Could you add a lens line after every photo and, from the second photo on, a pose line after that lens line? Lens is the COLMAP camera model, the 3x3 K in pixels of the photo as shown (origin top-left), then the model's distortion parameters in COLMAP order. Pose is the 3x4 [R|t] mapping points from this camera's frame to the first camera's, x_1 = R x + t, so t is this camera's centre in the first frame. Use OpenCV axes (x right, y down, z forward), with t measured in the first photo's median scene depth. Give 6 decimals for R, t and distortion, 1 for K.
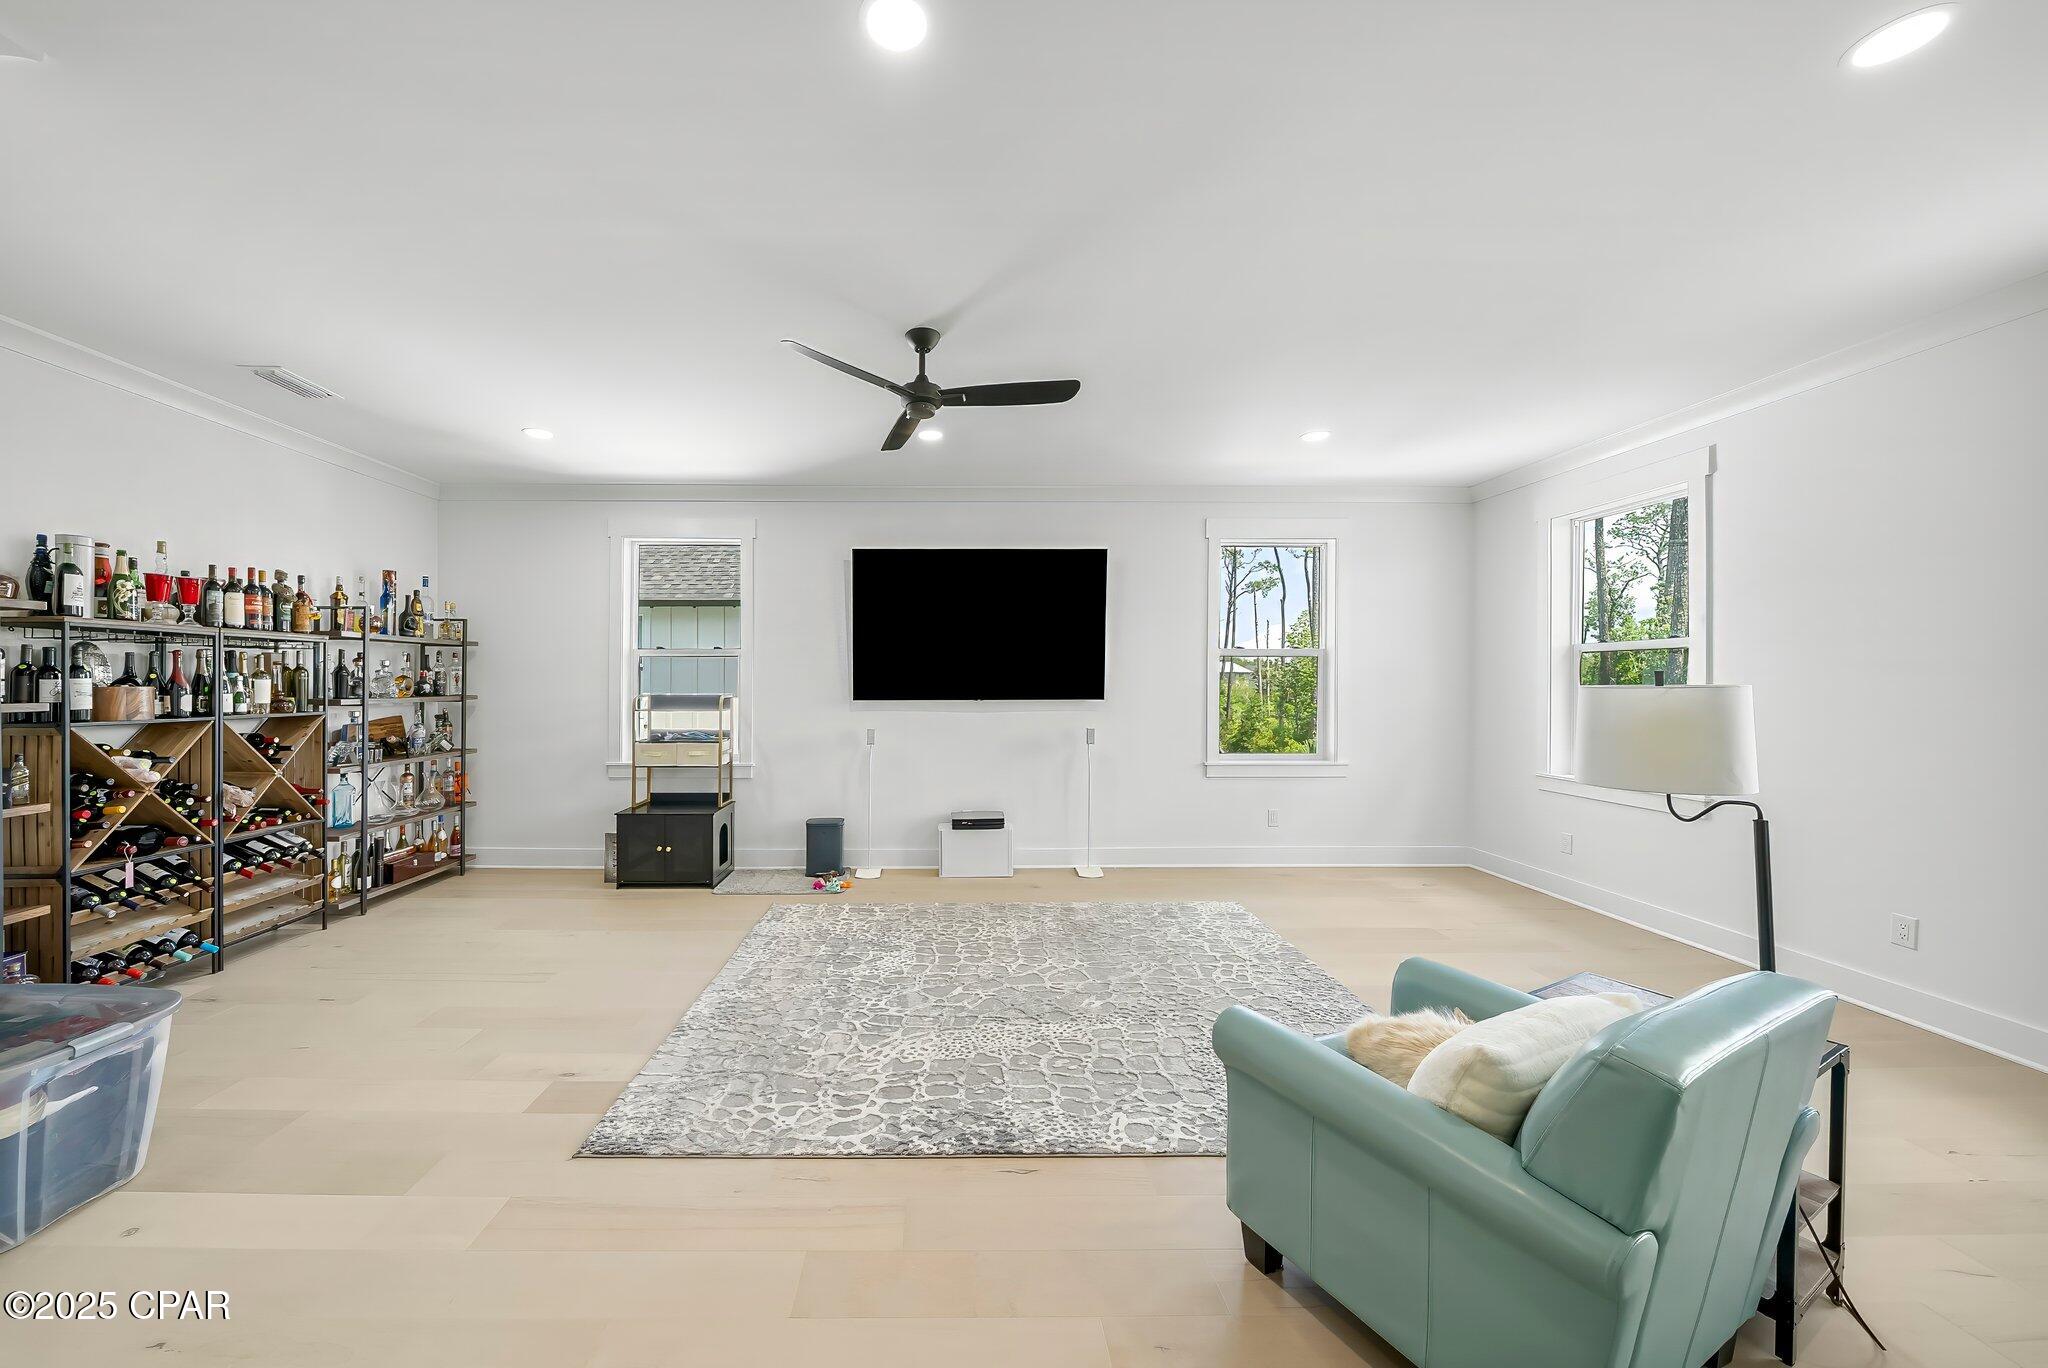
lens RADIAL K [[714.4, 0, 1018.8], [0, 714.4, 692.7], [0, 0, 1]] dist [-0.005988, -0.000261]
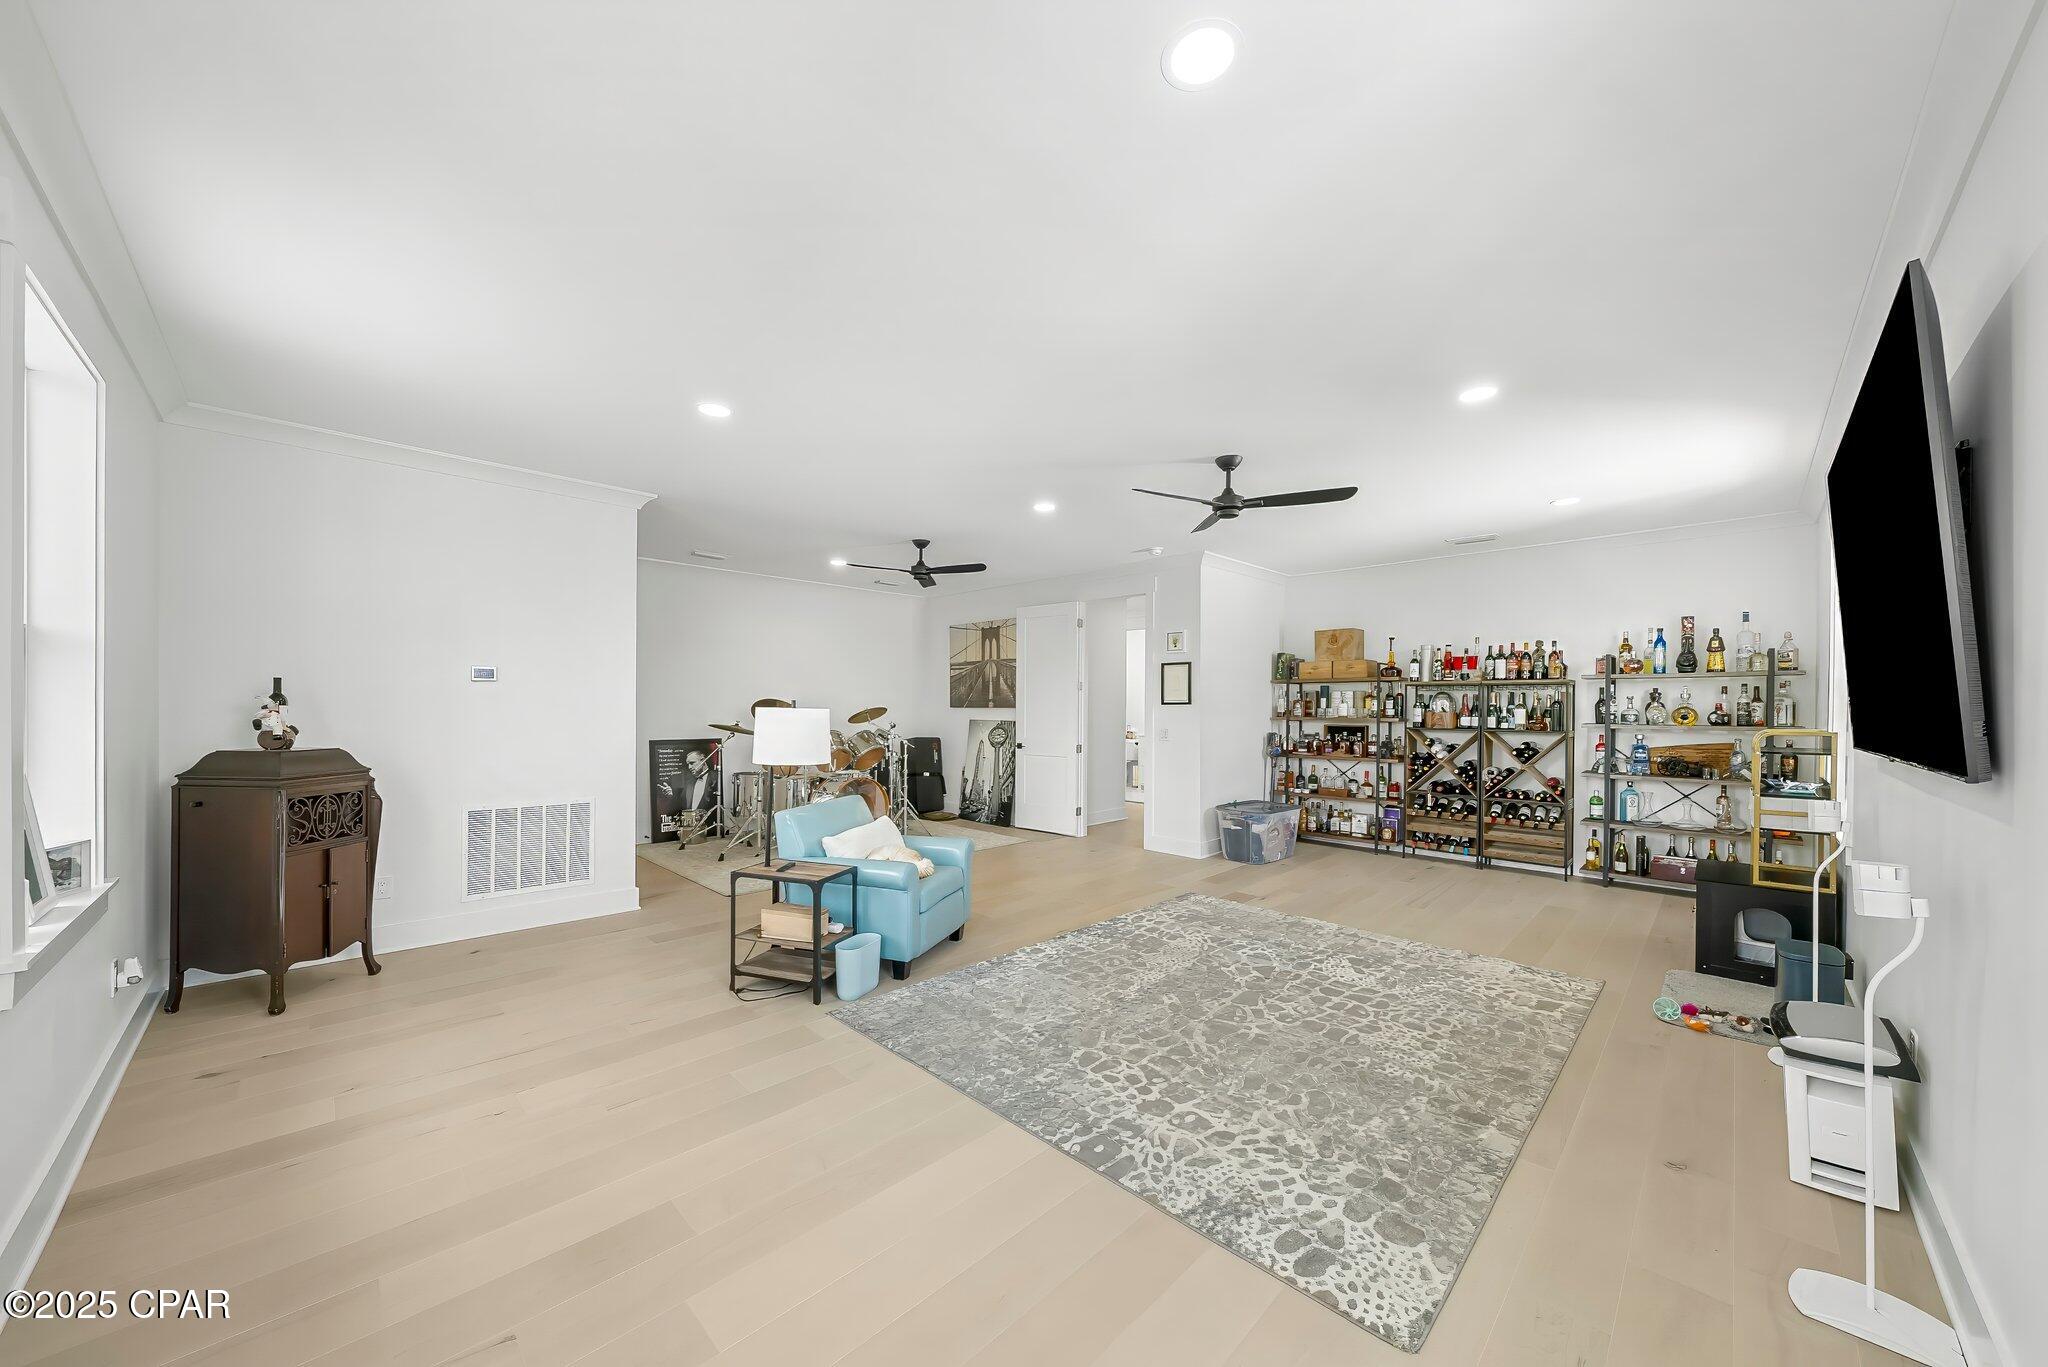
lens RADIAL K [[714.4, 0, 1018.8], [0, 714.4, 692.2], [0, 0, 1]] dist [-0.005988, -0.000261]
pose [[-0.762969, -0.017432, -0.646200, 0.891335], [-0.015538, 0.999842, -0.008626, -0.025347], [0.646248, 0.003459, -0.763120, 1.499022]]
